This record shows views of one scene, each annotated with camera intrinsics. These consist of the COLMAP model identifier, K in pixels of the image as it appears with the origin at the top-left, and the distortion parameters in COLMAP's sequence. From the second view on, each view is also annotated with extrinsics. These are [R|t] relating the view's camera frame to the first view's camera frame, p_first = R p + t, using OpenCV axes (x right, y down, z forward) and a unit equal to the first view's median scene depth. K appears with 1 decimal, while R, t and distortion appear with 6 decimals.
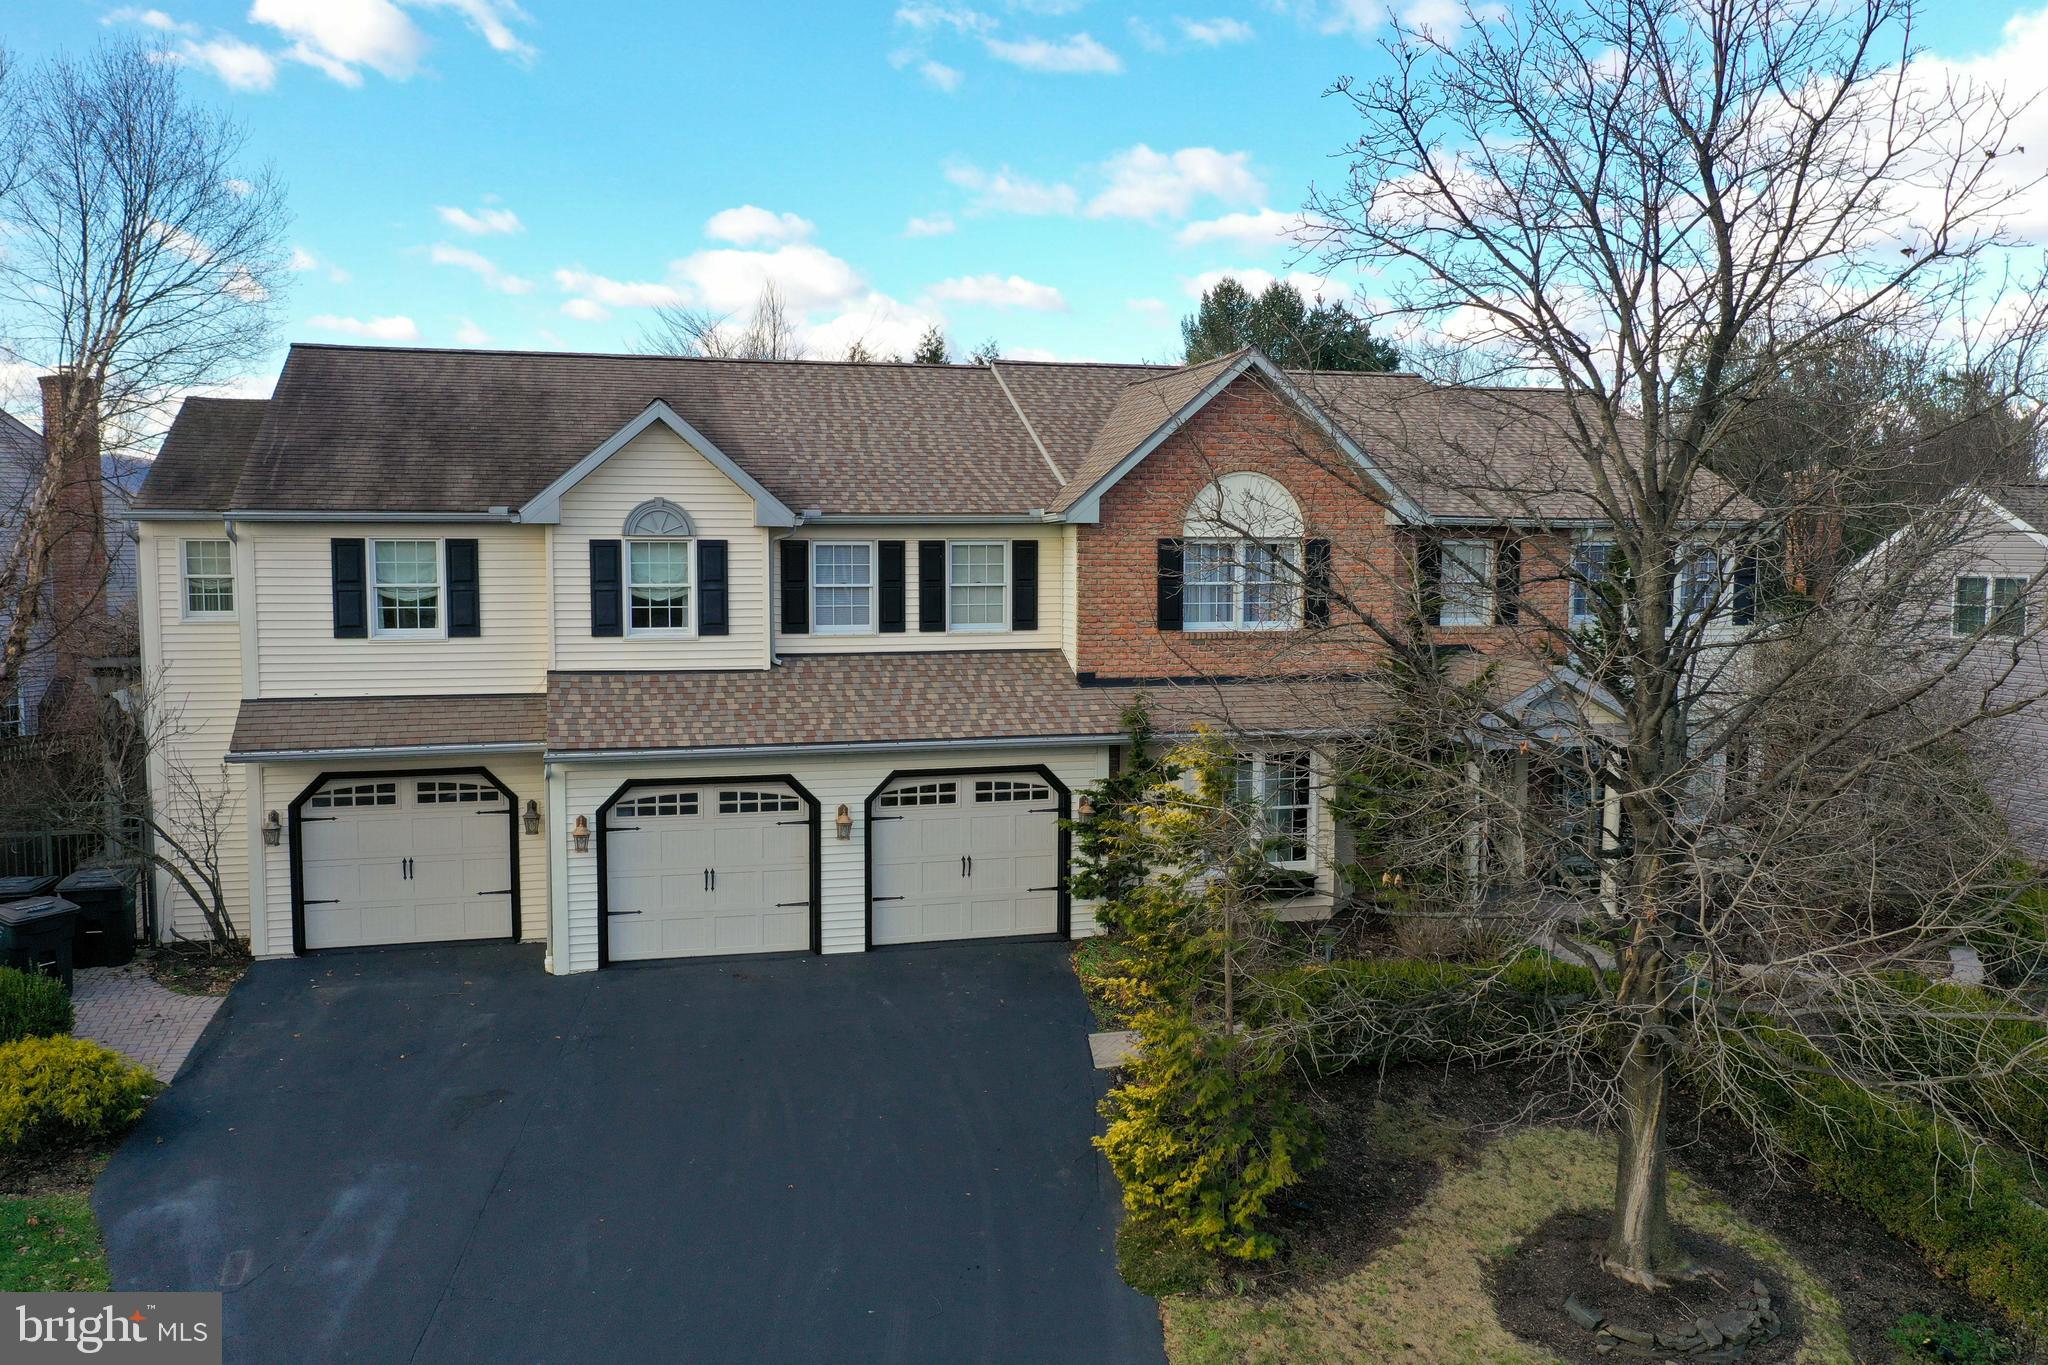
lens RADIAL K [[1611.5, 0, 1024.0], [0, 1611.5, 682.5], [0, 0, 1]] dist [-0.001107, -0.001615]
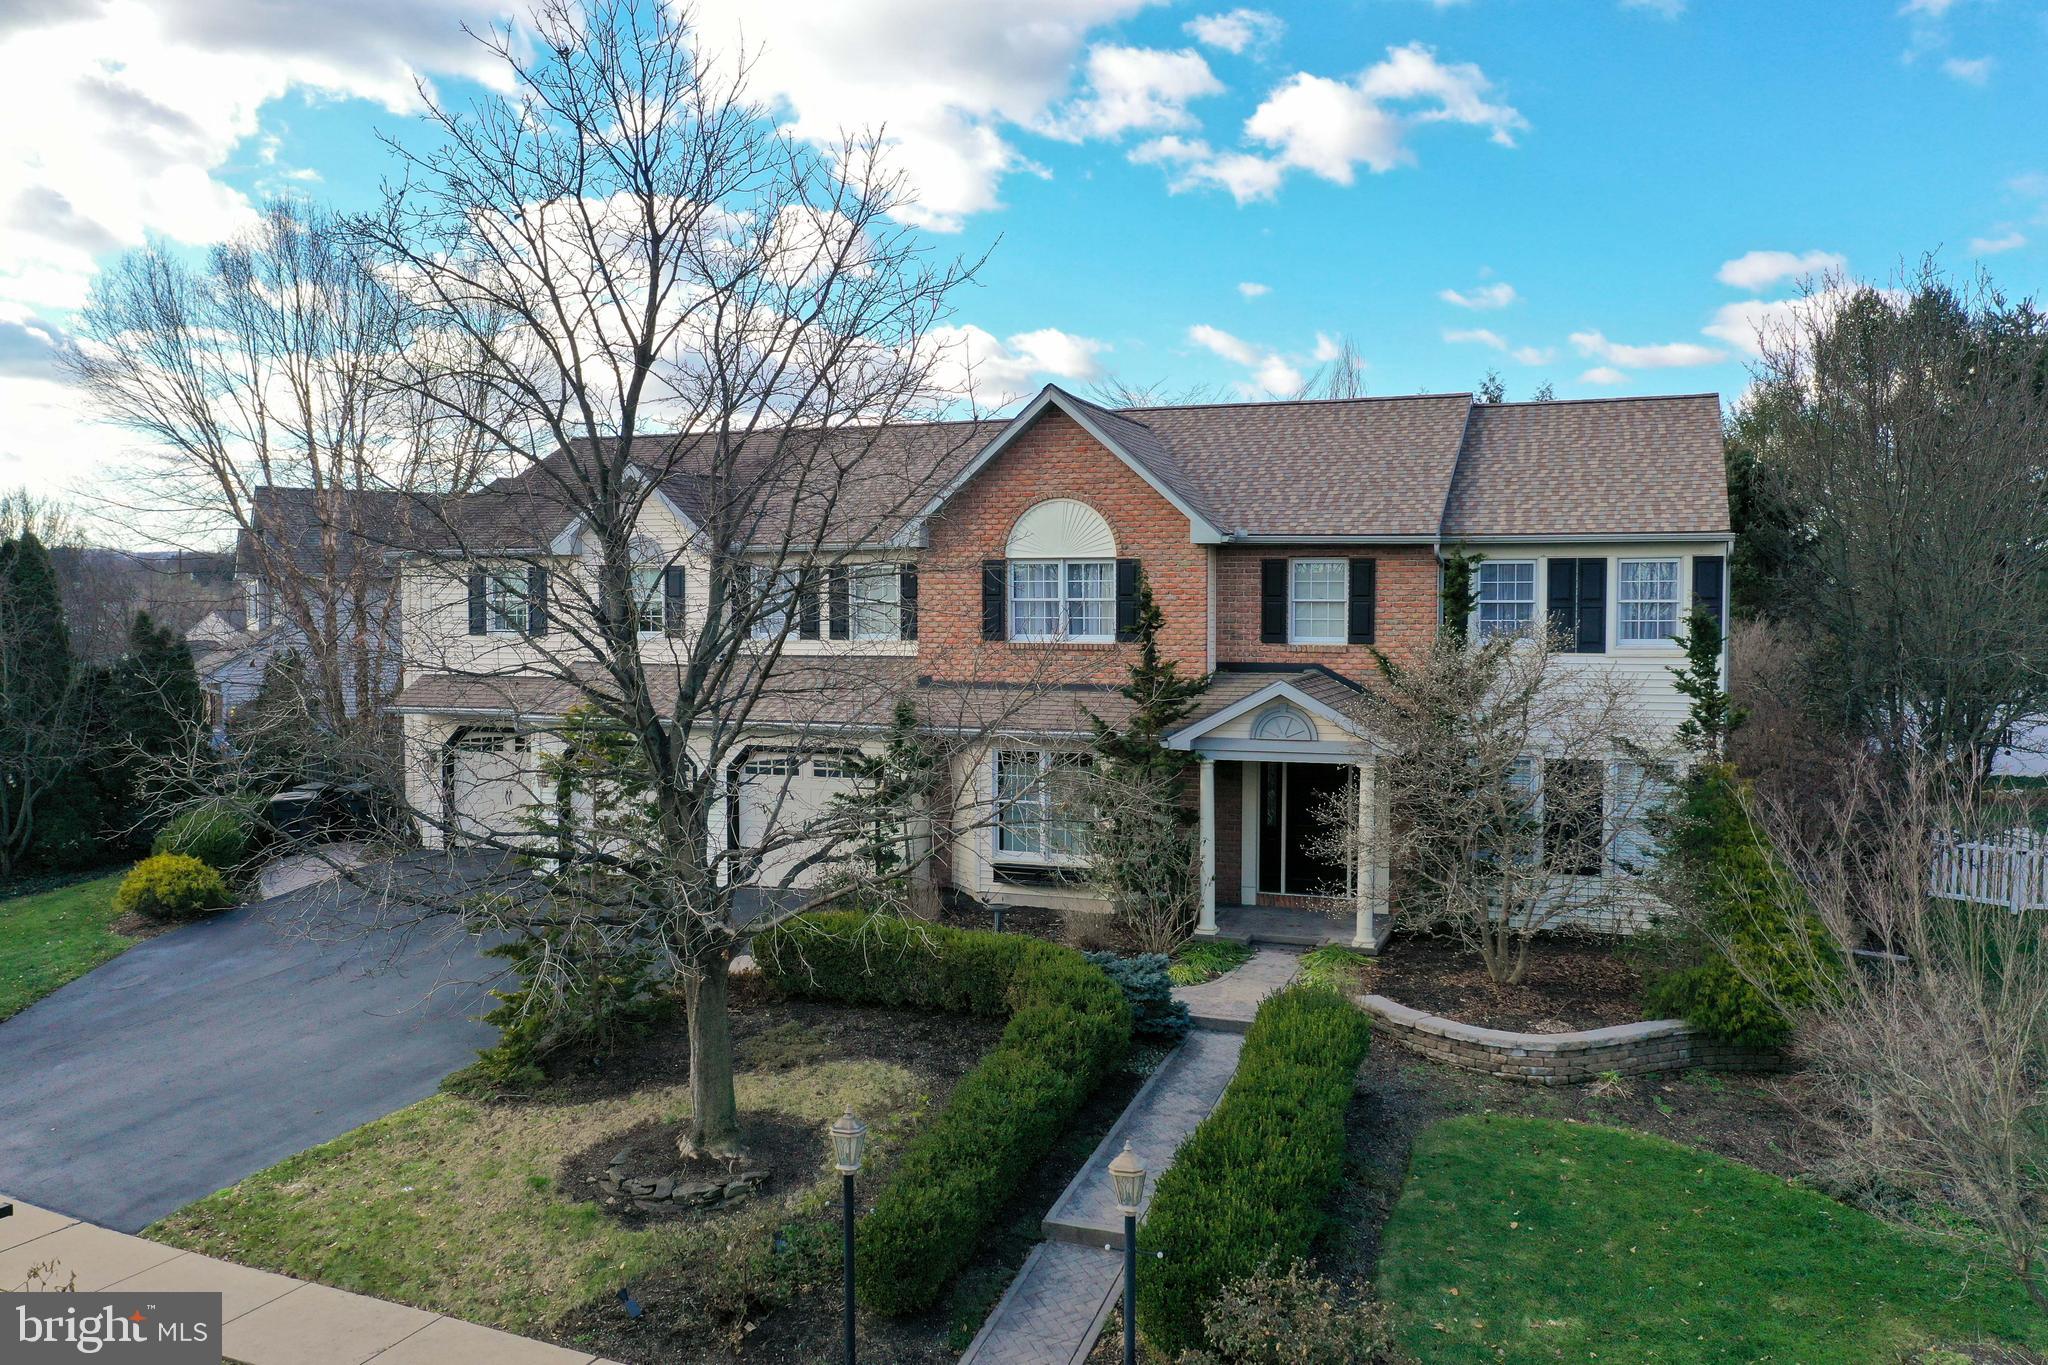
lens RADIAL K [[1605.9, 0, 1030.9], [0, 1605.9, 753.7], [0, 0, 1]] dist [0.005316, 0.001109]
pose [[0.805065, 0.051833, -0.590917, 0.844090], [-0.050347, 0.998551, 0.018997, 0.025977], [0.591046, 0.014457, 0.806508, 0.117473]]
